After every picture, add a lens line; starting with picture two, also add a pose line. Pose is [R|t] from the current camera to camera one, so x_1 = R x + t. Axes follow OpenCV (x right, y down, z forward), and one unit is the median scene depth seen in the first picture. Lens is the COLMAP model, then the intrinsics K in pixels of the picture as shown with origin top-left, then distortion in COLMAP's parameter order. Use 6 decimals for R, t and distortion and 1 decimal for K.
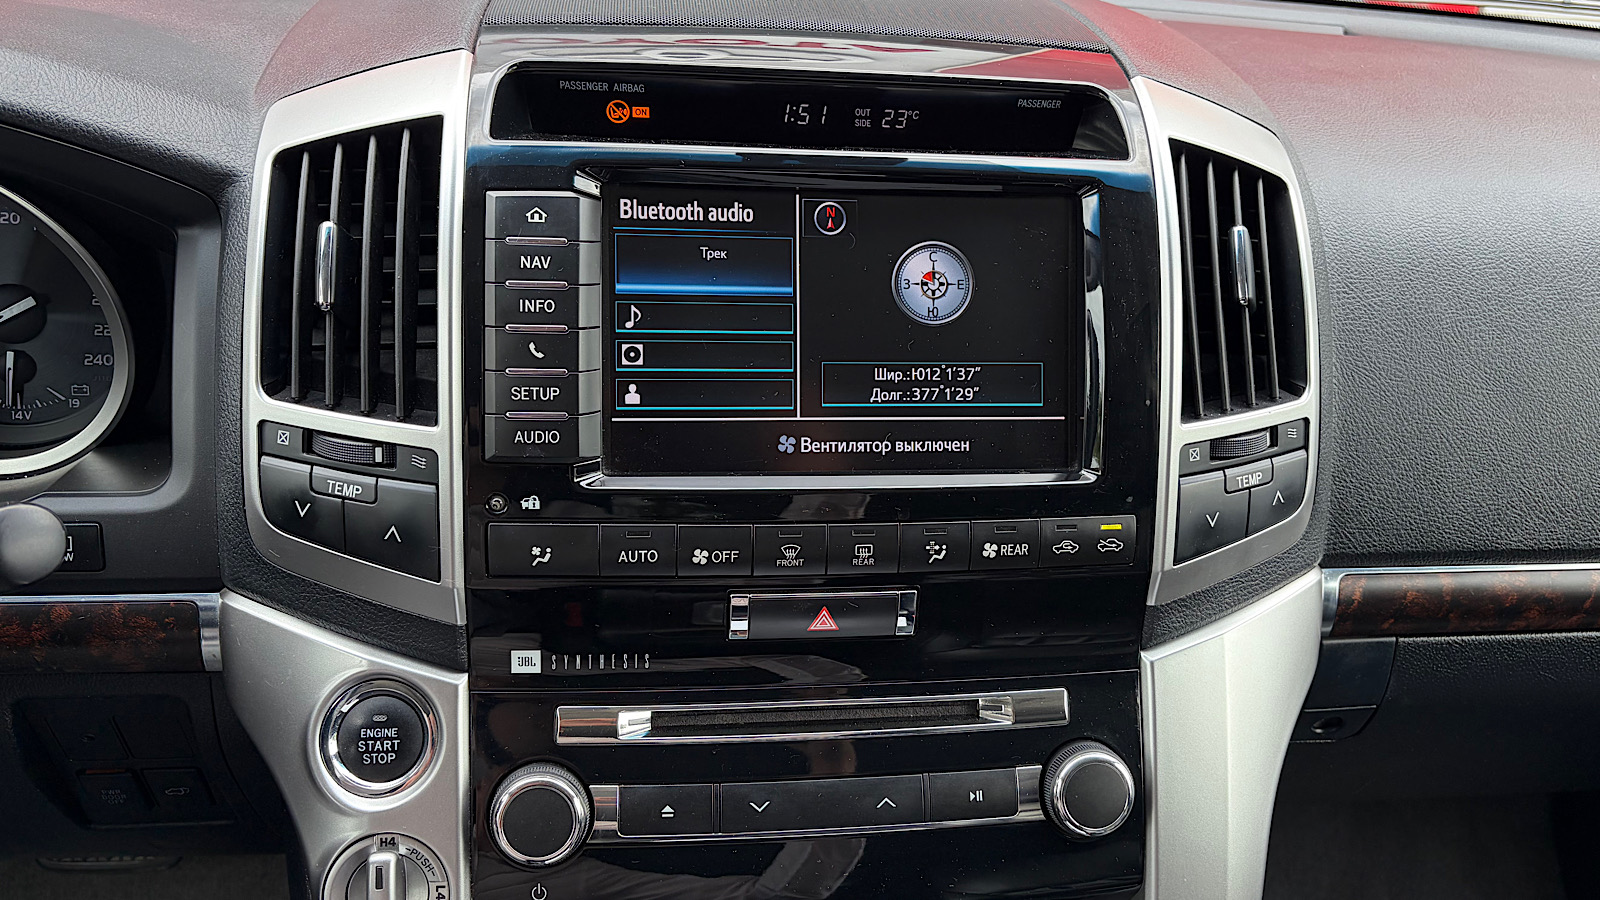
lens RADIAL K [[1317.3, 0, 871.8], [0, 1317.3, 429.6], [0, 0, 1]] dist [0.051119, -0.030326]
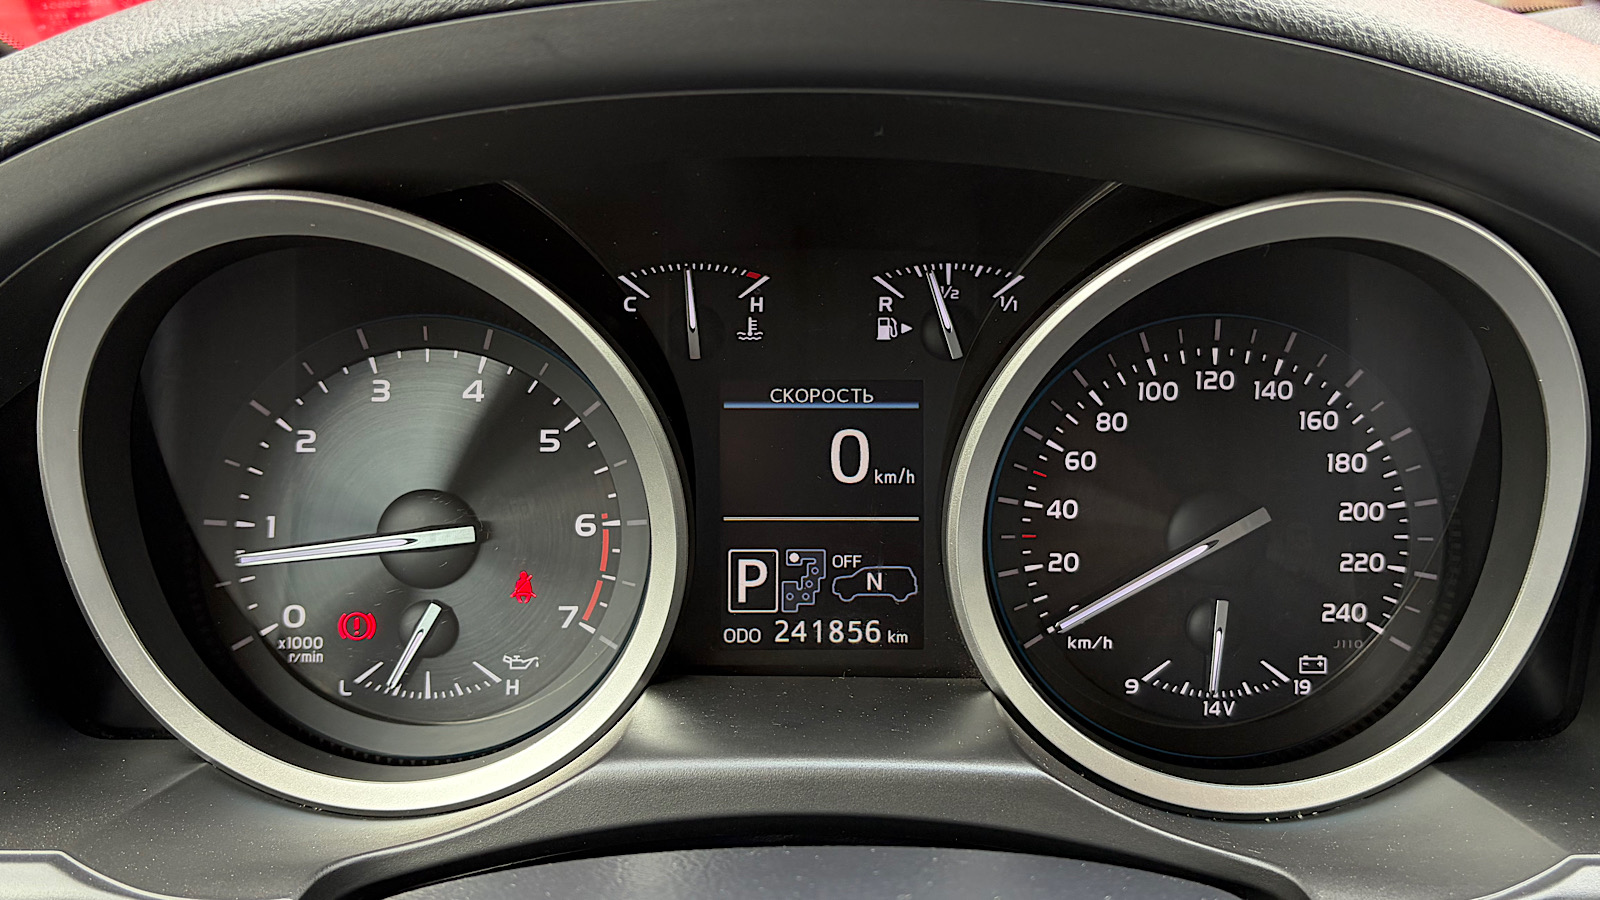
lens RADIAL K [[1317.3, 0, 781.3], [0, 1317.3, 408.2], [0, 0, 1]] dist [0.051119, -0.030326]
pose [[0.985153, -0.032600, -0.168555, -0.843900], [0.003860, 0.985763, -0.168095, -0.051270], [0.171636, 0.164949, 0.971253, 0.440824]]
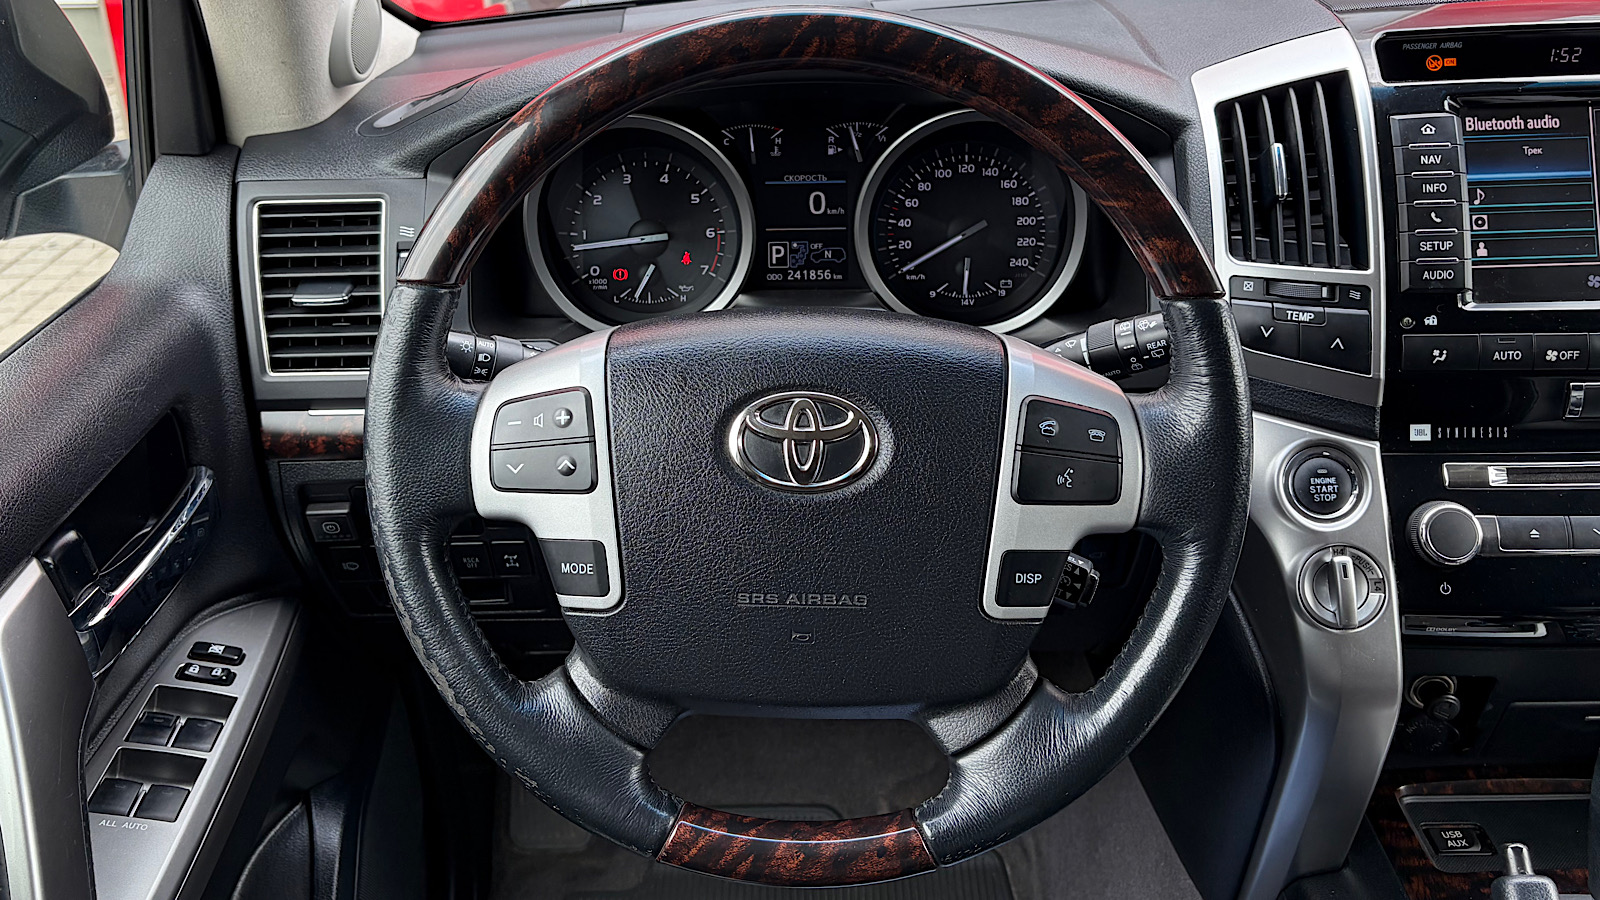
lens RADIAL K [[1520.4, 0, 749.6], [0, 1520.4, 352.0], [0, 0, 1]] dist [0.098098, -0.157840]
pose [[0.983540, -0.035029, -0.177265, -0.671795], [0.020909, 0.996503, -0.080903, 0.204575], [0.179479, 0.075864, 0.980832, -0.794231]]
